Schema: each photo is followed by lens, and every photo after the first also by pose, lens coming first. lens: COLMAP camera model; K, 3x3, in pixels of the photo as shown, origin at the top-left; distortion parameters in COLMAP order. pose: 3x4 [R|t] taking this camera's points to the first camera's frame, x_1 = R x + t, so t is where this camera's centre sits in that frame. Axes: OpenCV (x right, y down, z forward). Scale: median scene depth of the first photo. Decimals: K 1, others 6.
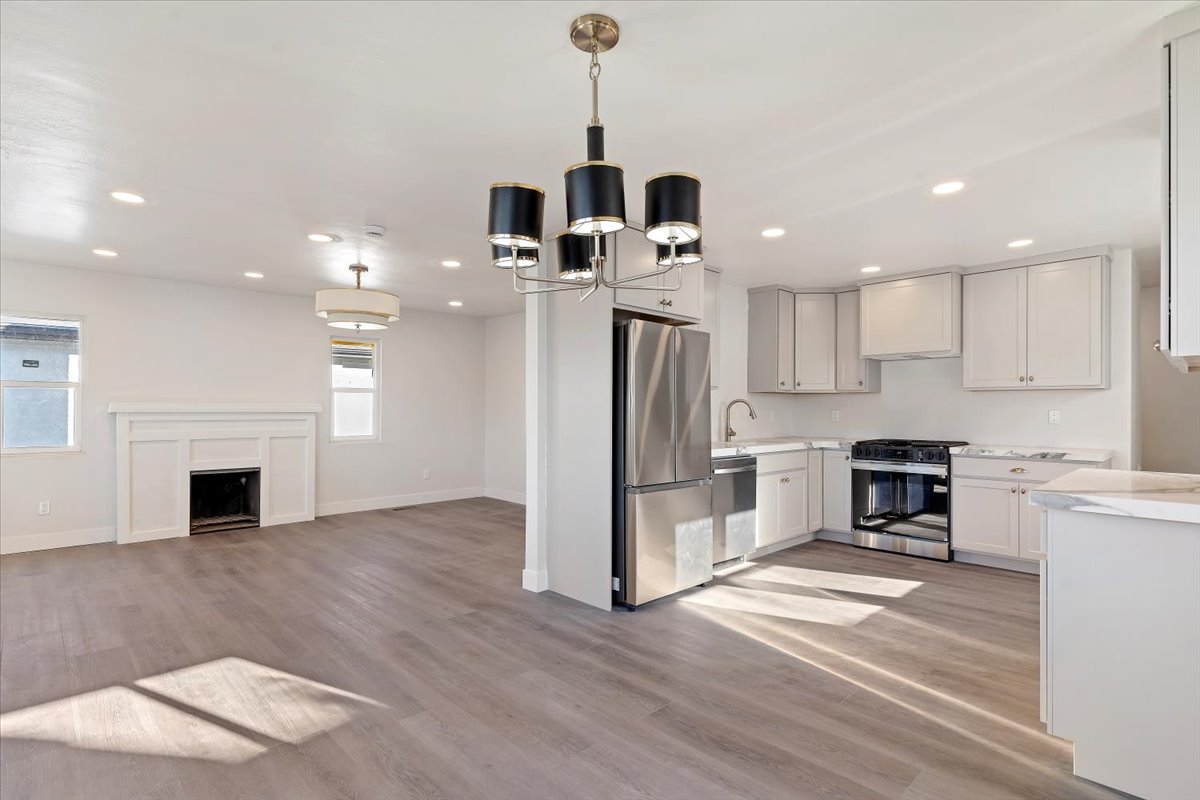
lens RADIAL K [[582.7, 0, 607.7], [0, 582.7, 405.3], [0, 0, 1]] dist [0.010726, -0.003213]
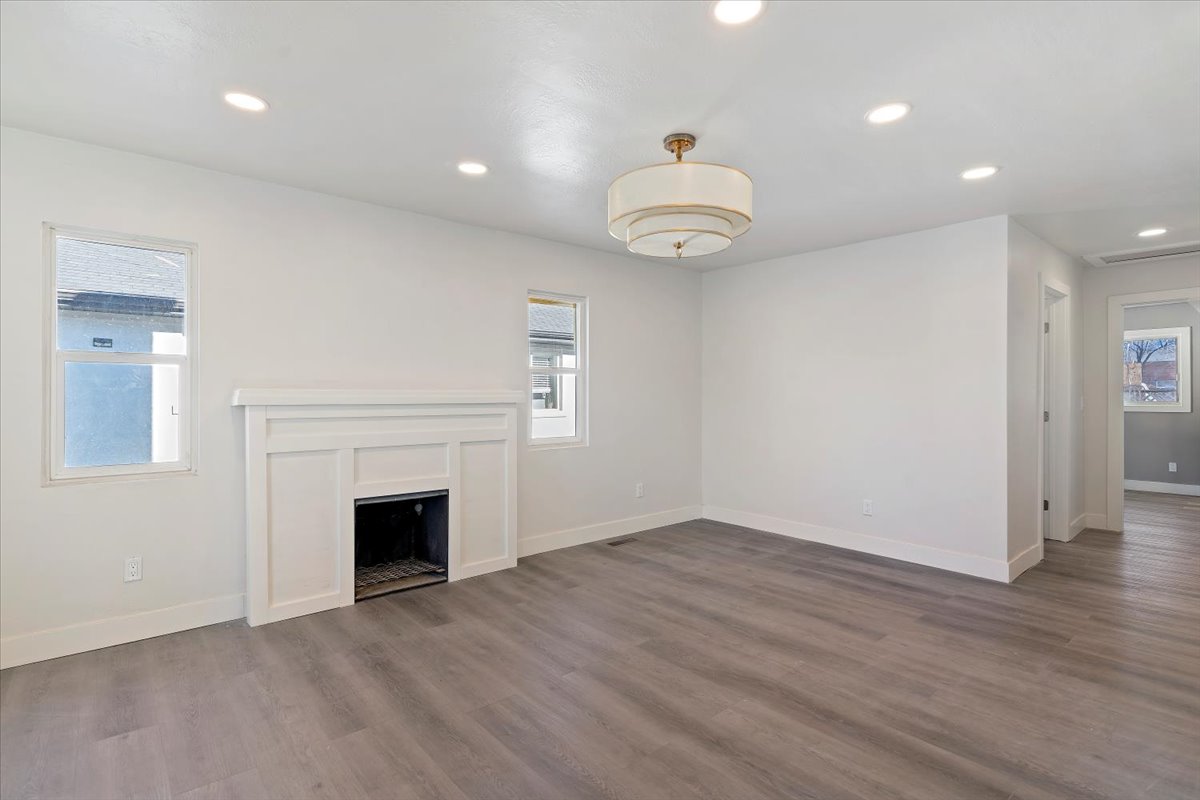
lens RADIAL K [[582.7, 0, 602.0], [0, 582.7, 397.3], [0, 0, 1]] dist [0.010726, -0.003213]
pose [[0.998857, -0.003279, -0.047694, -0.493541], [0.003676, 0.999959, 0.008241, 0.000530], [0.047665, -0.008407, 0.998828, 0.465746]]
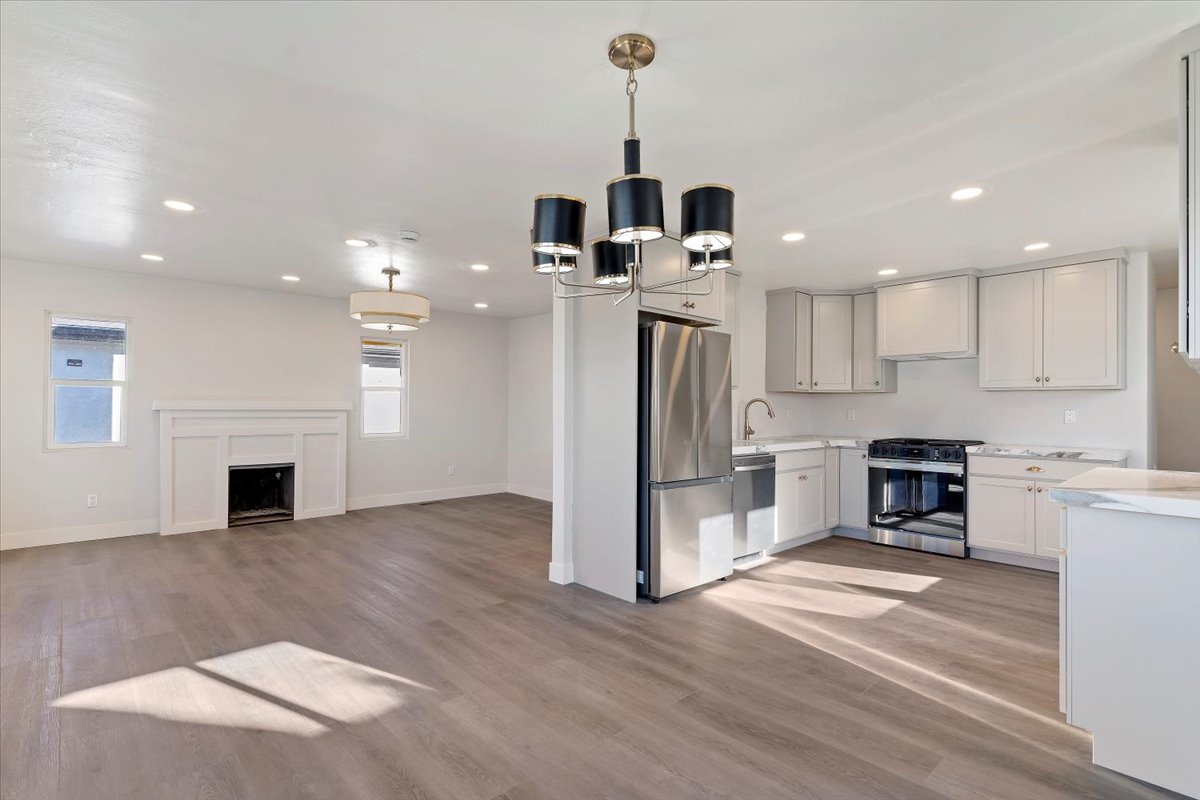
lens RADIAL K [[582.7, 0, 599.2], [0, 582.7, 402.2], [0, 0, 1]] dist [0.010726, -0.003213]
pose [[0.999810, 0.002863, -0.019262, -0.037480], [-0.002916, 0.999992, -0.002718, -0.000526], [0.019255, 0.002774, 0.999811, -0.034273]]
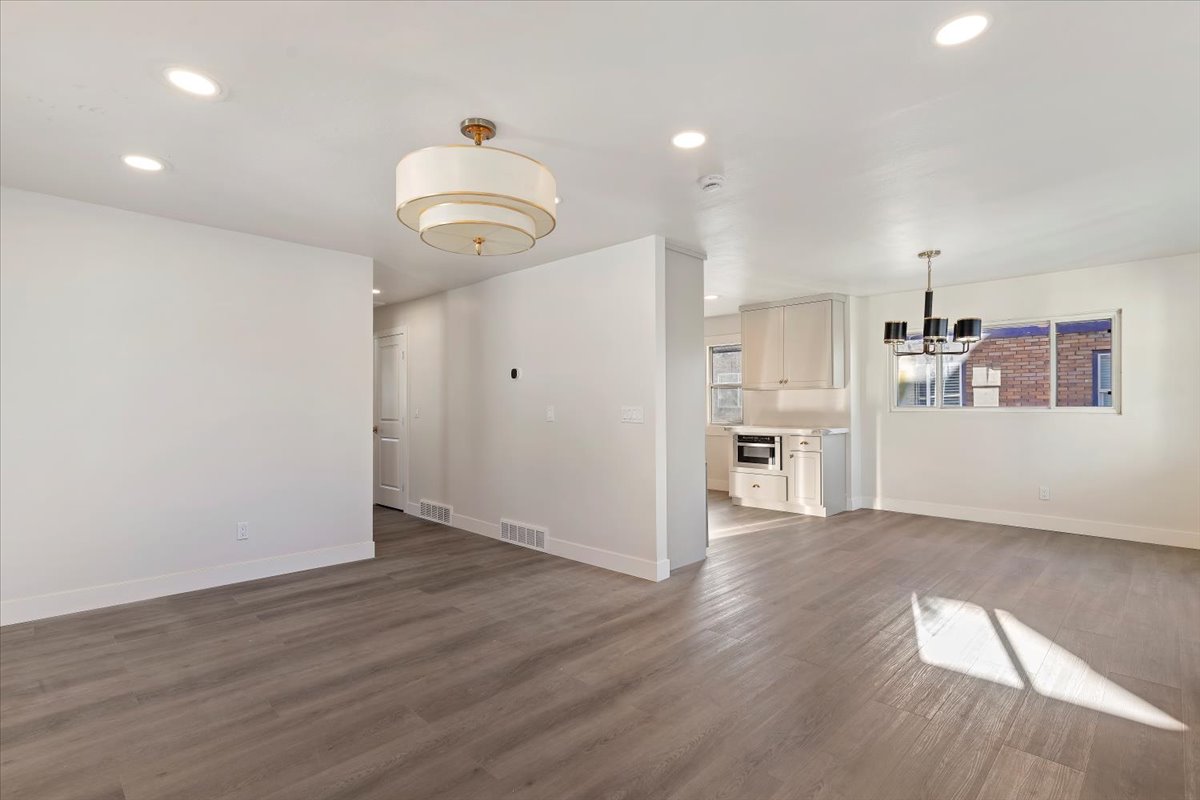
lens RADIAL K [[582.7, 0, 596.9], [0, 582.7, 401.2], [0, 0, 1]] dist [0.010726, -0.003213]
pose [[-0.025955, 0.004035, 0.999655, -0.964807], [-0.001879, 0.999990, -0.004085, 0.006006], [-0.999661, -0.001984, -0.025947, 0.948610]]
